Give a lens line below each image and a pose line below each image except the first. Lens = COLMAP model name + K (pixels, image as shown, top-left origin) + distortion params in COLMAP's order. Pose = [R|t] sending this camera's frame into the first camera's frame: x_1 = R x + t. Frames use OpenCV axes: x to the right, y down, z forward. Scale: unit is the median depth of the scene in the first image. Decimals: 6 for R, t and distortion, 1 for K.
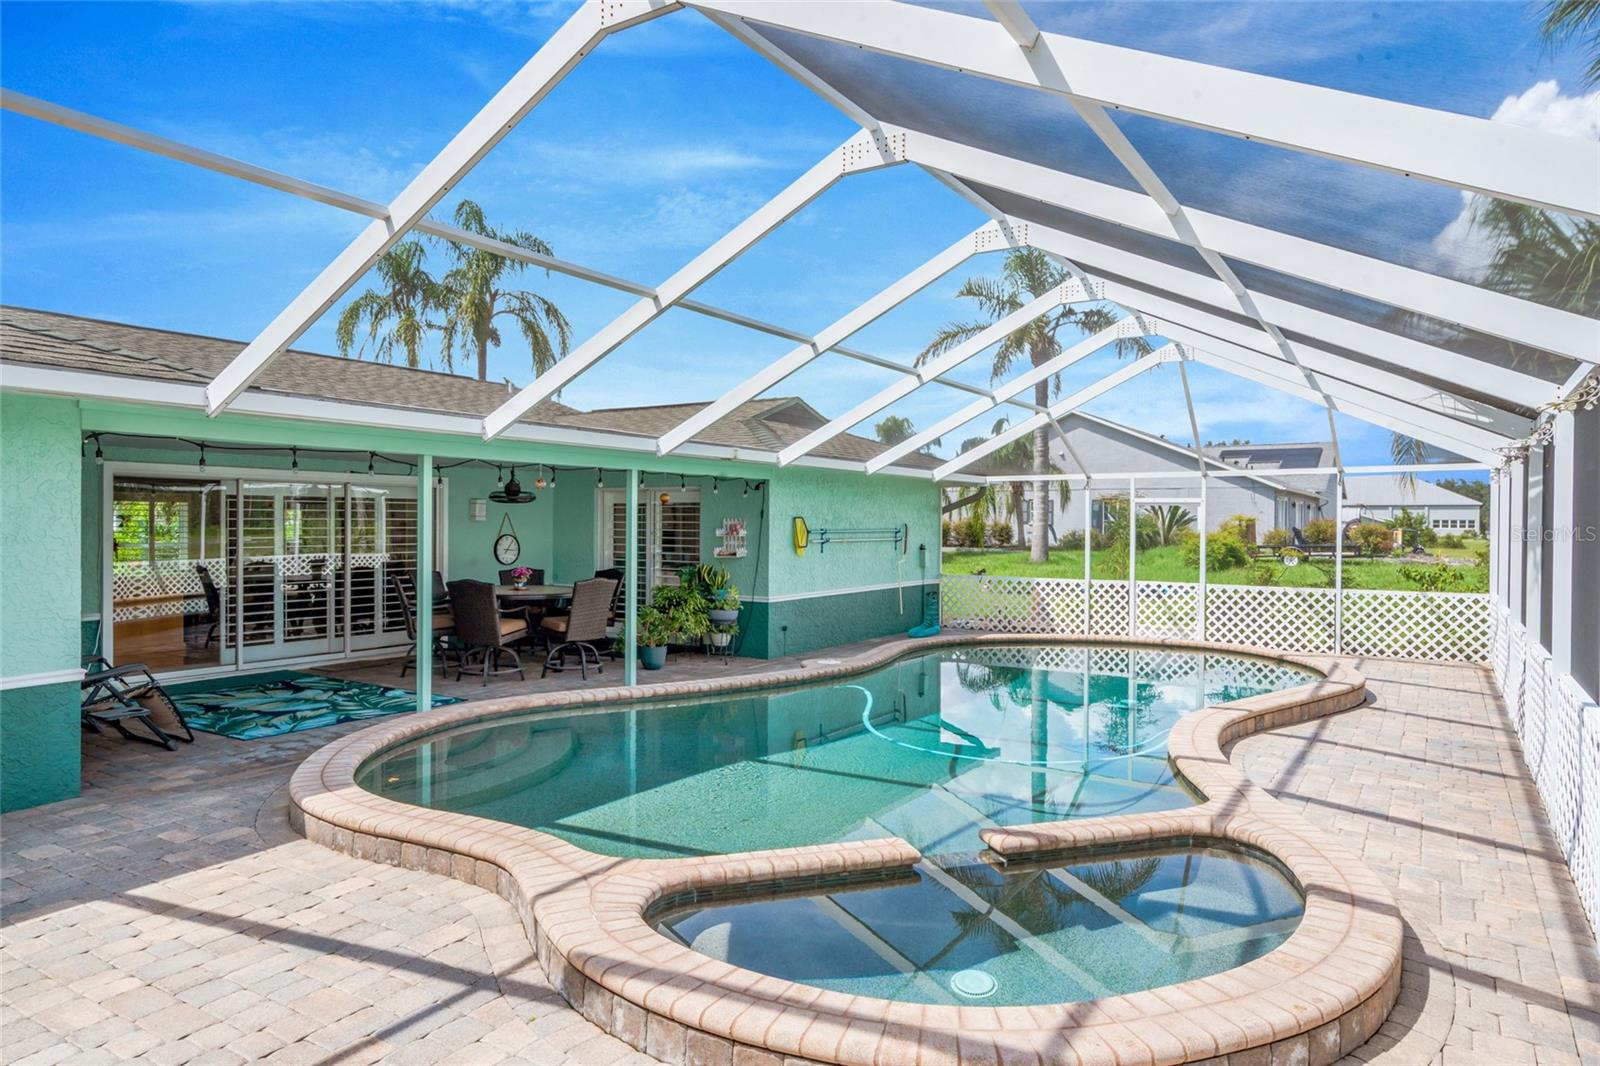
lens RADIAL K [[984.2, 0, 800.0], [0, 984.2, 533.0], [0, 0, 1]] dist [0.000656, 0.000111]
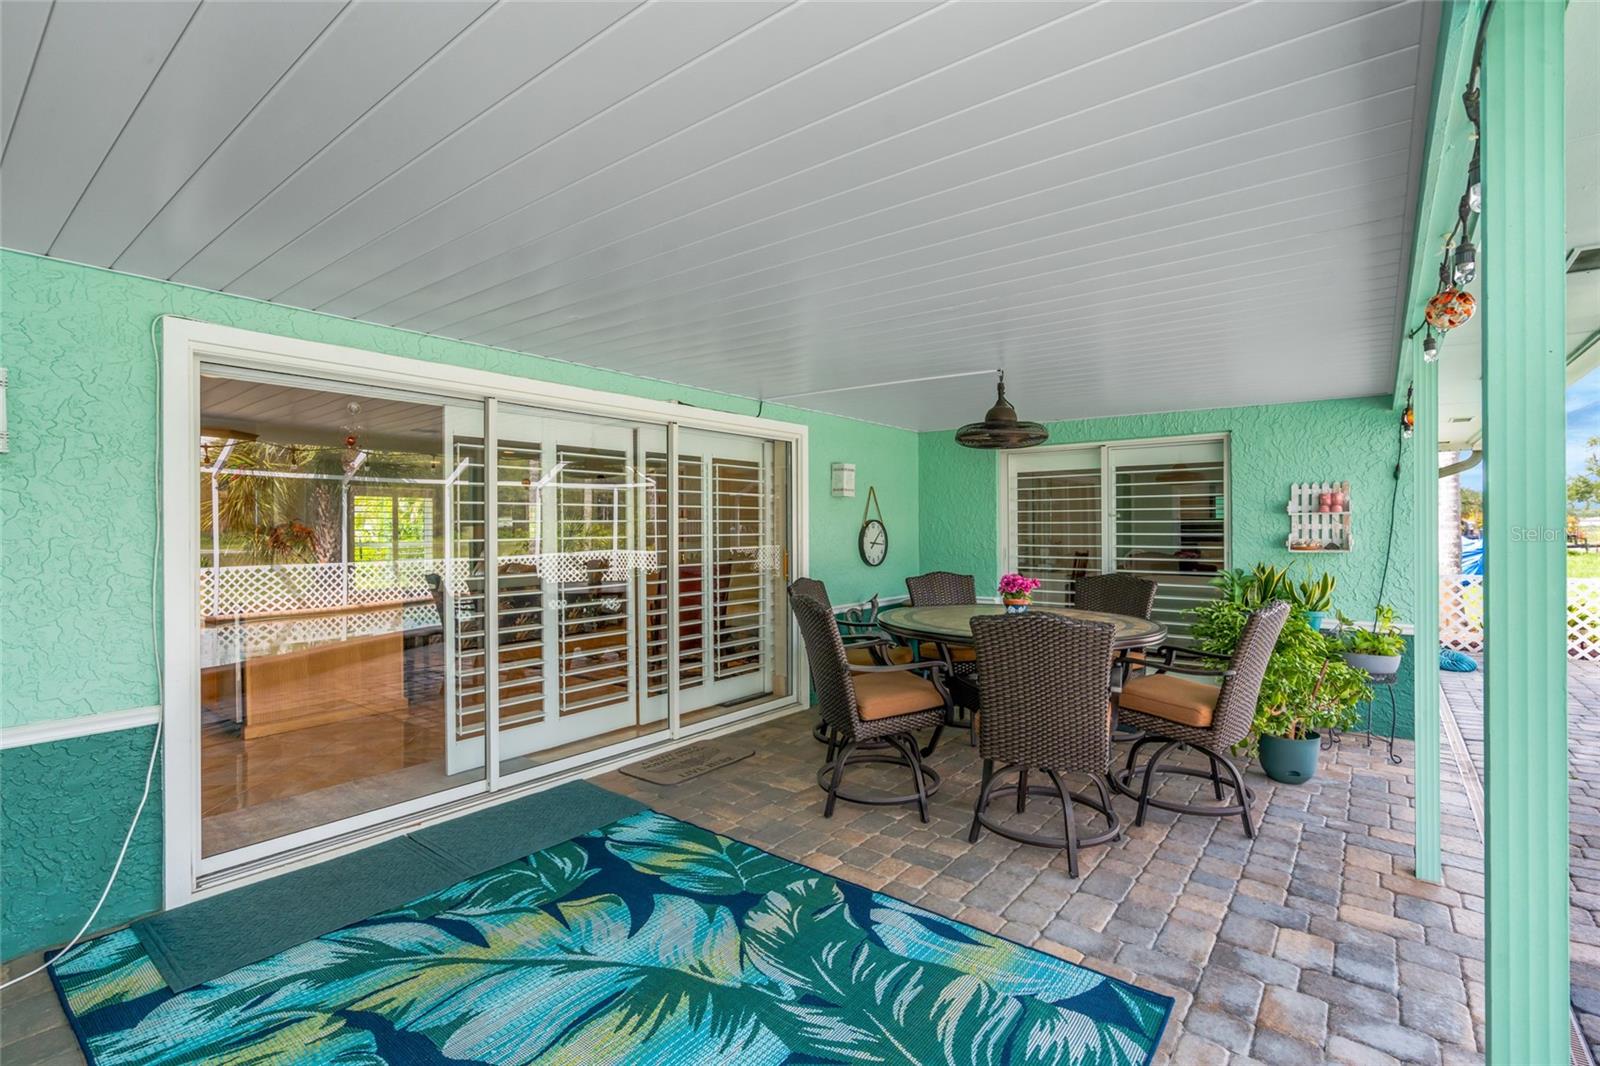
lens RADIAL K [[724.9, 0, 800.3], [0, 724.9, 529.2], [0, 0, 1]] dist [0.001280, -0.000356]
pose [[0.994441, -0.011522, -0.104660, -0.341422], [0.010713, 0.999908, -0.008289, 0.013060], [0.104746, 0.007121, 0.994474, 0.592912]]
